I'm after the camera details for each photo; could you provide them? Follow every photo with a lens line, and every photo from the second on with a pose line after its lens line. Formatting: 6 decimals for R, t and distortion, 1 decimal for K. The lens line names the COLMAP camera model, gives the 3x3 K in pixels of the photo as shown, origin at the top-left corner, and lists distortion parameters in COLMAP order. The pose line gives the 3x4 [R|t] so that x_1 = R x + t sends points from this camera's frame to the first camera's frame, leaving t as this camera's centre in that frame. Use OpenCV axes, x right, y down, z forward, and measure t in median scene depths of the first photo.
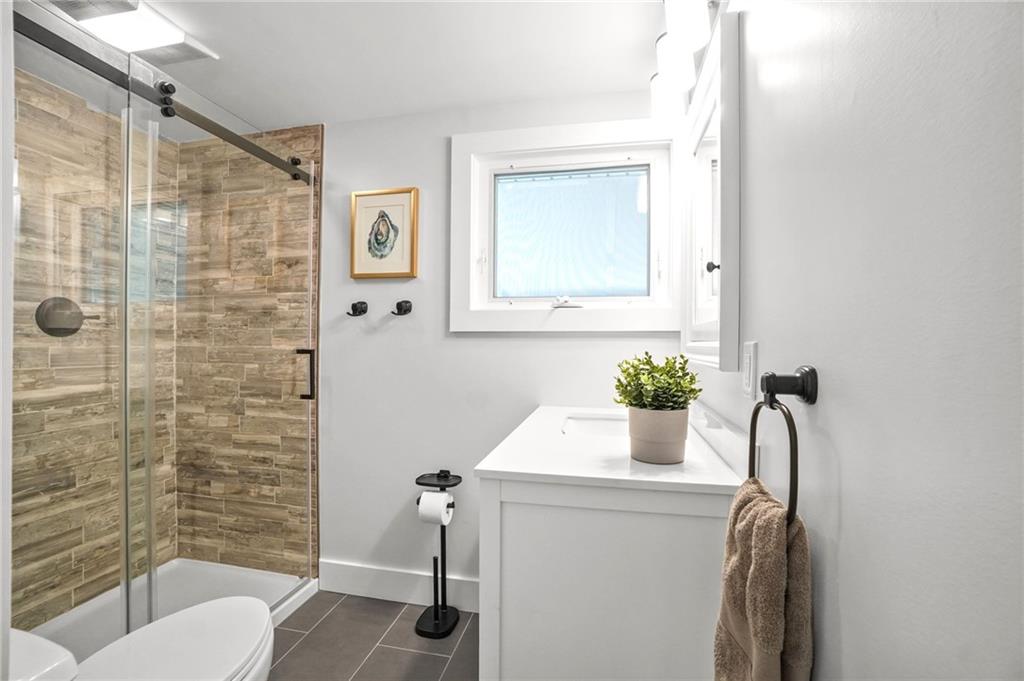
lens RADIAL K [[446.2, 0, 508.6], [0, 446.2, 342.4], [0, 0, 1]] dist [-0.001412, 0.000211]
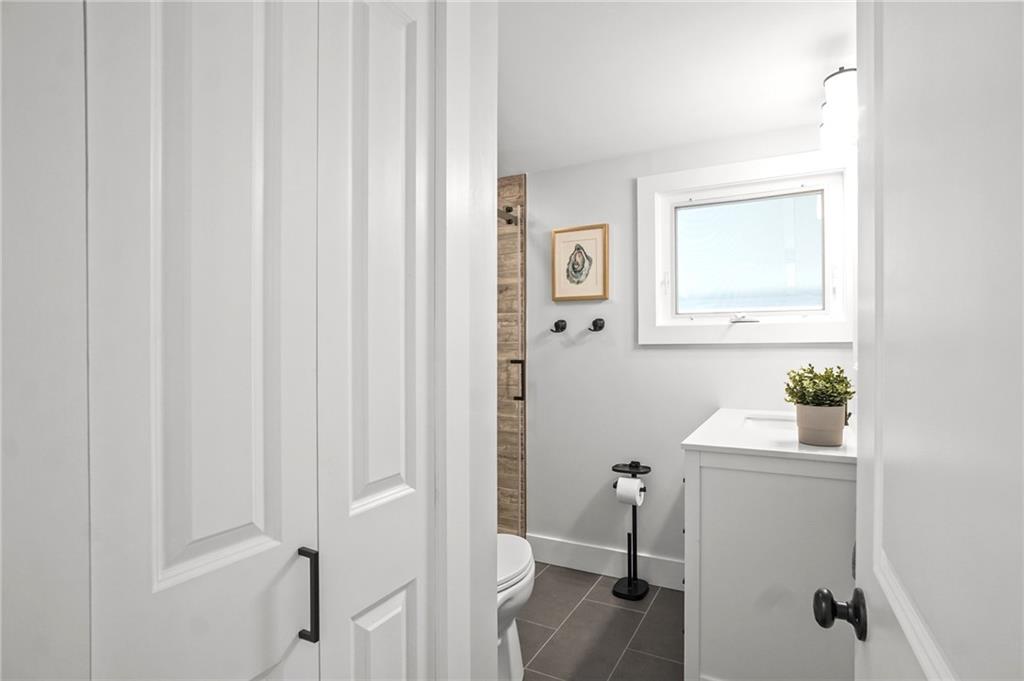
lens RADIAL K [[549.2, 0, 516.6], [0, 549.2, 343.4], [0, 0, 1]] dist [0.001736, 0.001102]
pose [[0.967083, -0.014360, -0.254055, -0.071707], [0.014957, 0.999888, 0.000416, -0.030896], [0.254021, -0.004202, 0.967190, -0.476049]]
